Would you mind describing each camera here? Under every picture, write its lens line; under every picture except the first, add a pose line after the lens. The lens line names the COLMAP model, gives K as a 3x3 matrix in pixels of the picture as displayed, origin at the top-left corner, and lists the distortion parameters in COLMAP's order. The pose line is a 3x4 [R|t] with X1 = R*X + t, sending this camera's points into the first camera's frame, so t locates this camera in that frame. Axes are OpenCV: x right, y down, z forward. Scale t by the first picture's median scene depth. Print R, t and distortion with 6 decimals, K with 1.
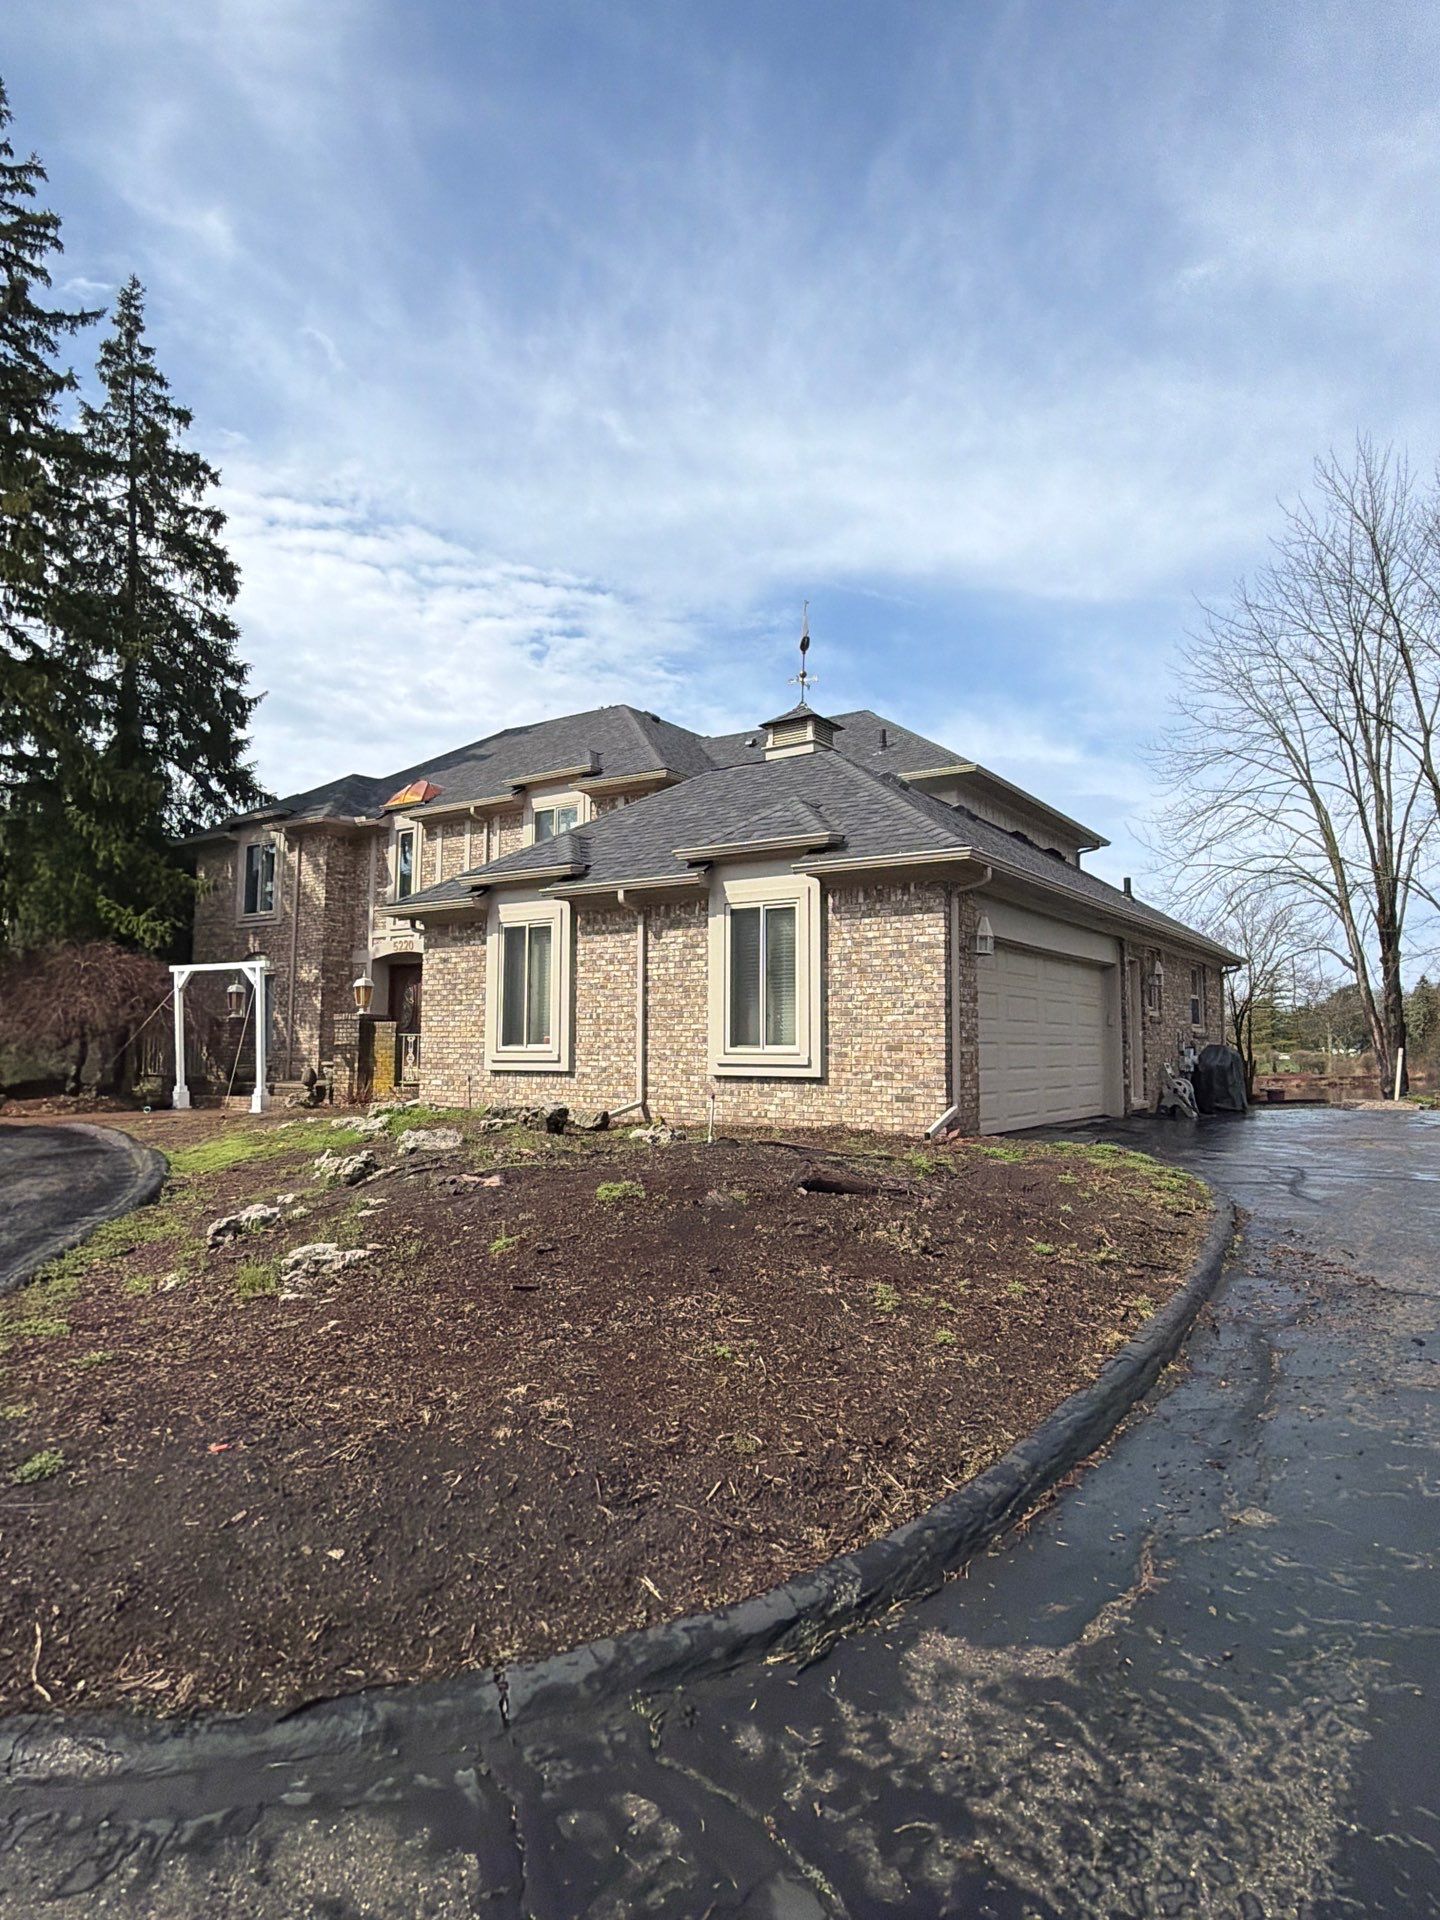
lens RADIAL K [[1094.5, 0, 720.5], [0, 1094.5, 957.7], [0, 0, 1]] dist [0.020704, -0.019081]
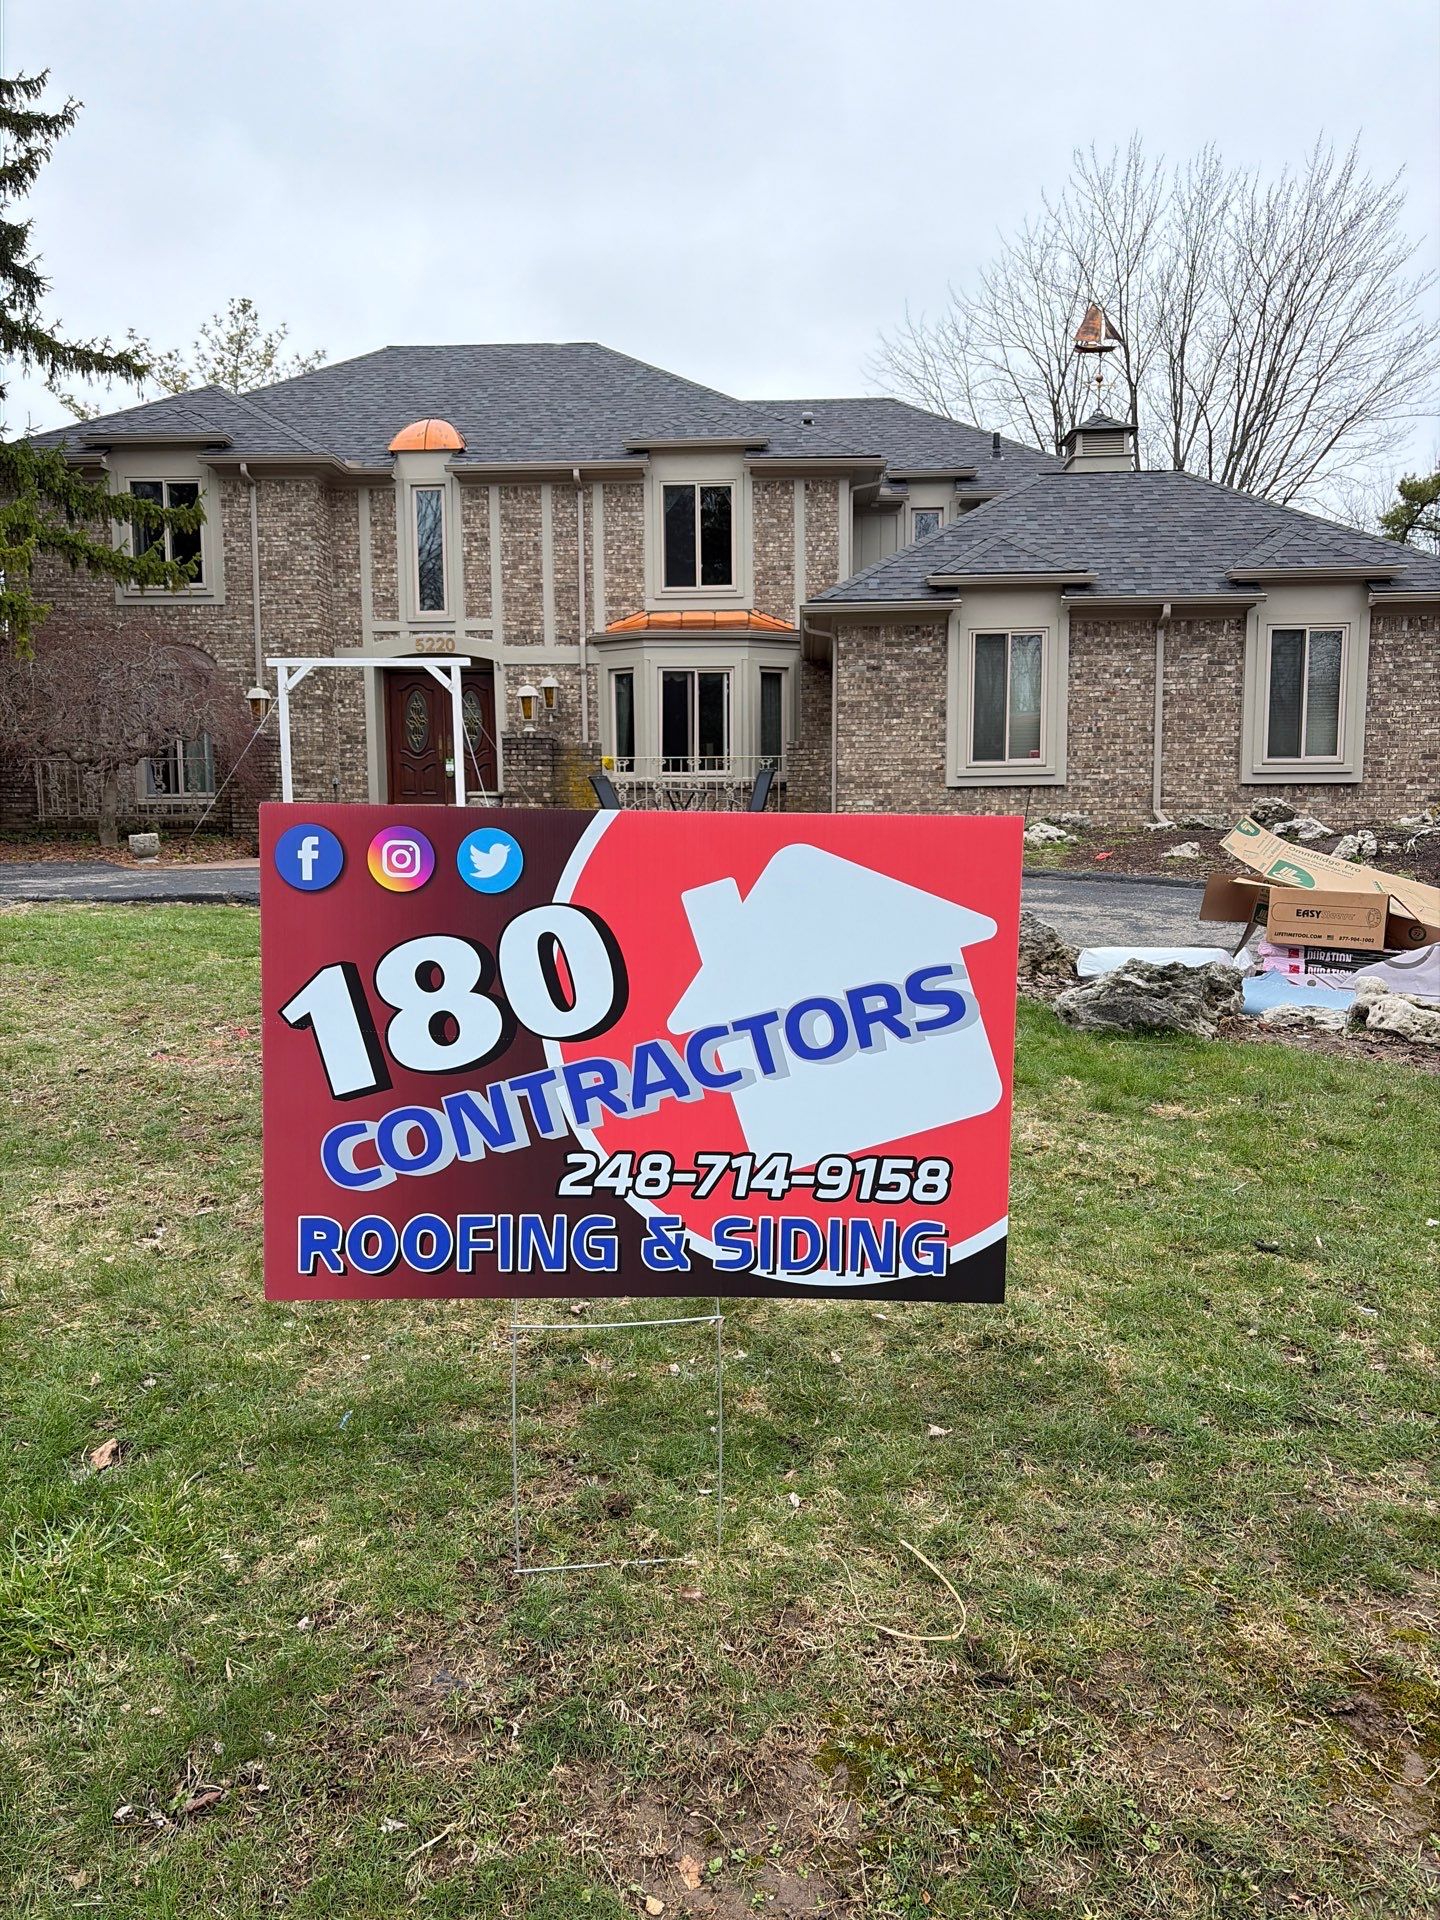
lens RADIAL K [[1424.8, 0, 724.4], [0, 1424.8, 973.5], [0, 0, 1]] dist [0.030663, -0.022494]
pose [[0.857624, -0.067145, 0.509876, -1.089650], [-0.031884, 0.982591, 0.183025, 0.043559], [-0.513288, -0.173223, 0.840553, 0.025696]]
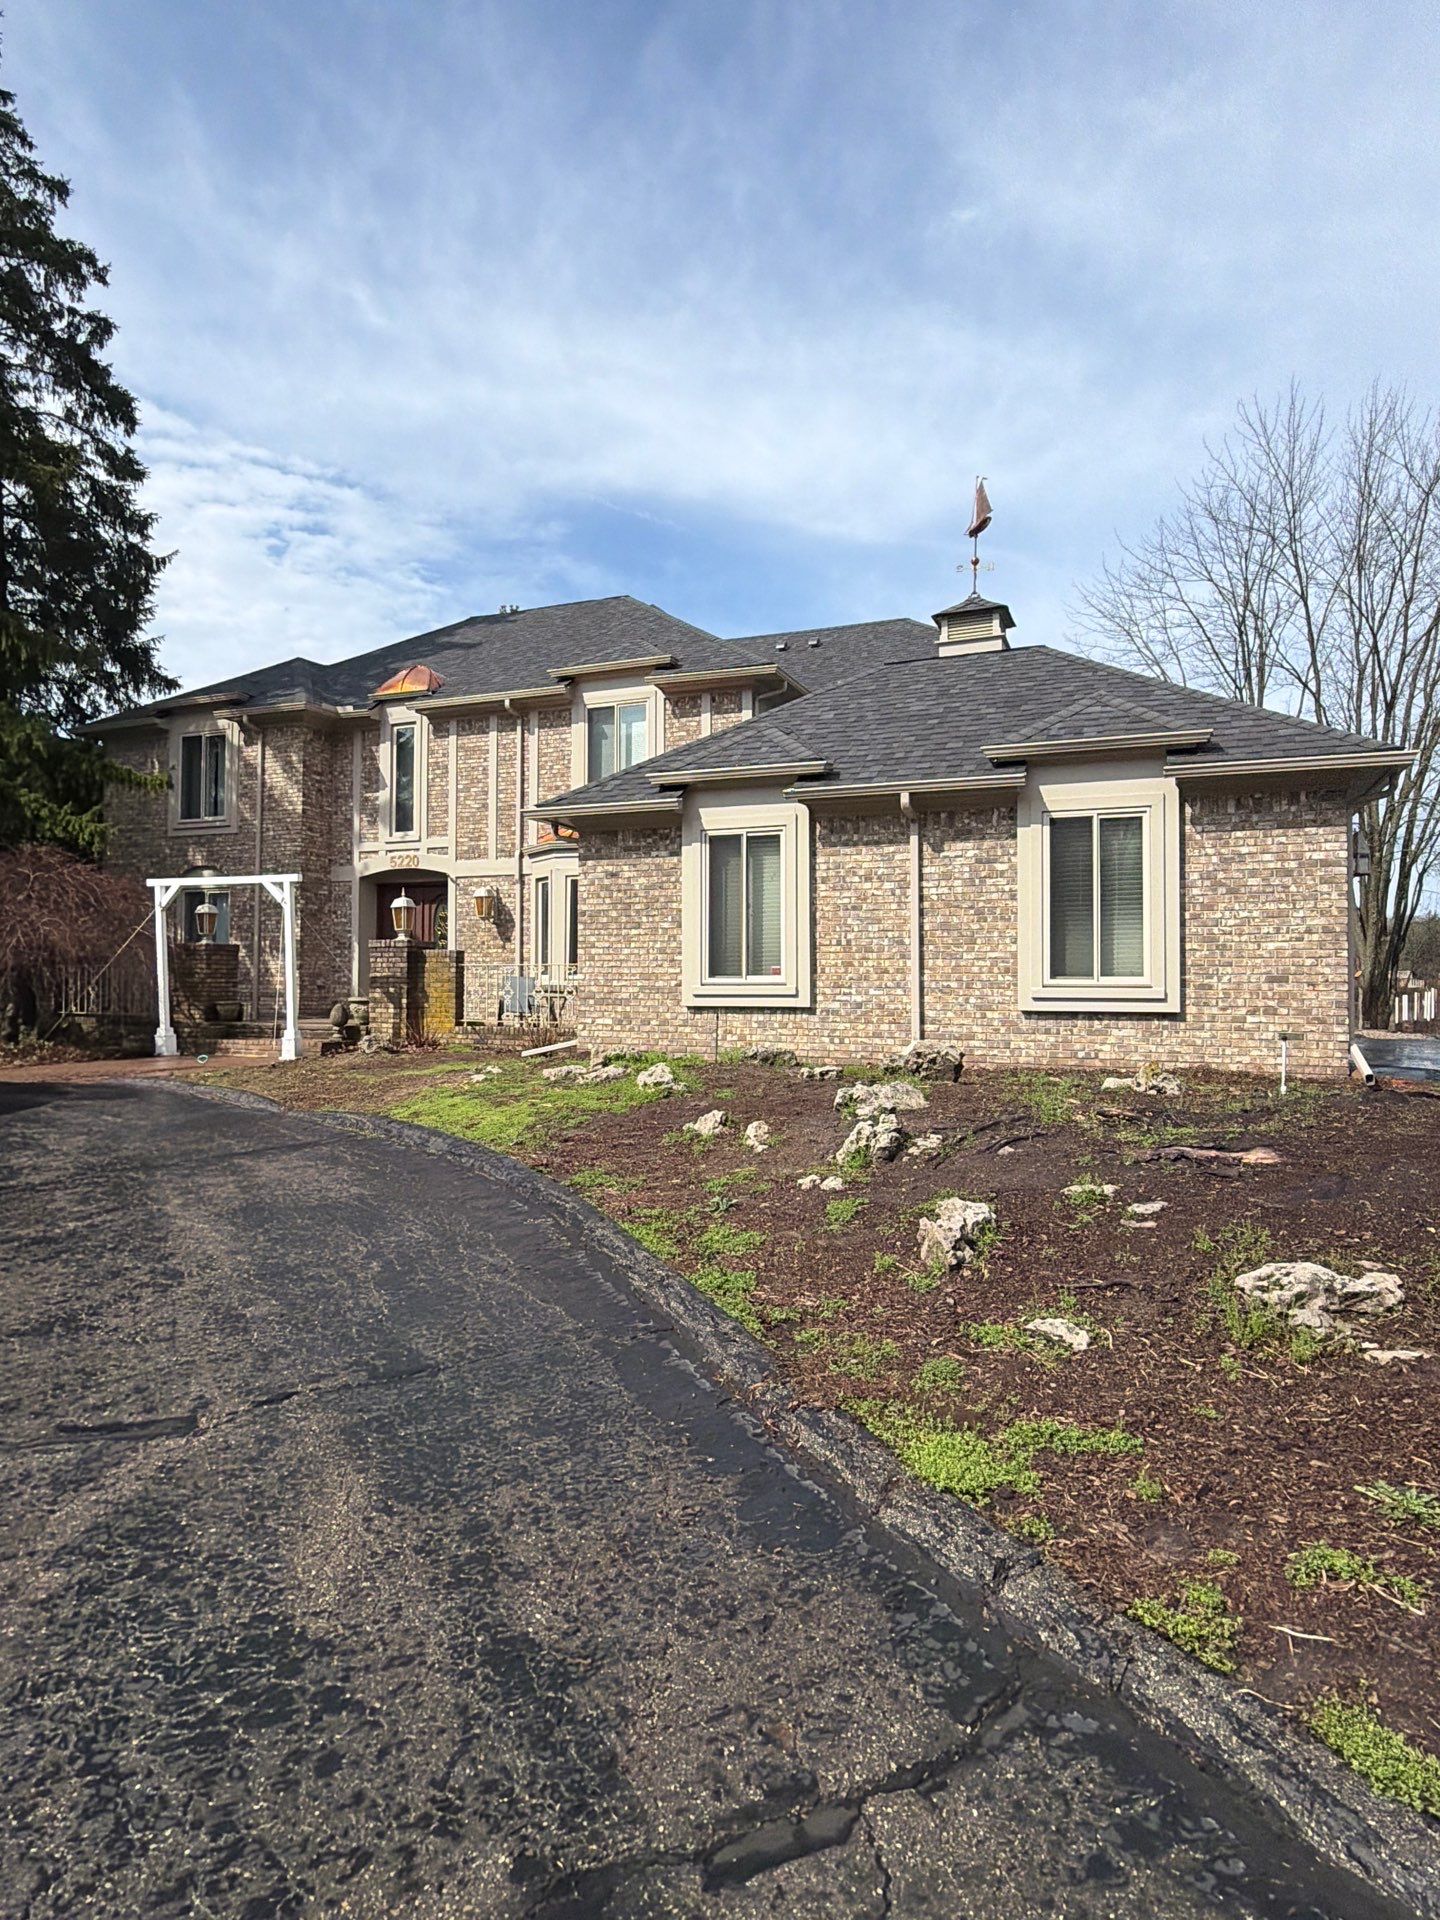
lens RADIAL K [[1100.4, 0, 720.0], [0, 1100.4, 960.0], [0, 0, 1]] dist [0.004791, -0.000183]
pose [[0.978774, 0.002690, 0.204923, -0.380814], [-0.015475, 0.998029, 0.060812, 0.016423], [-0.204355, -0.062693, 0.976887, 0.184827]]
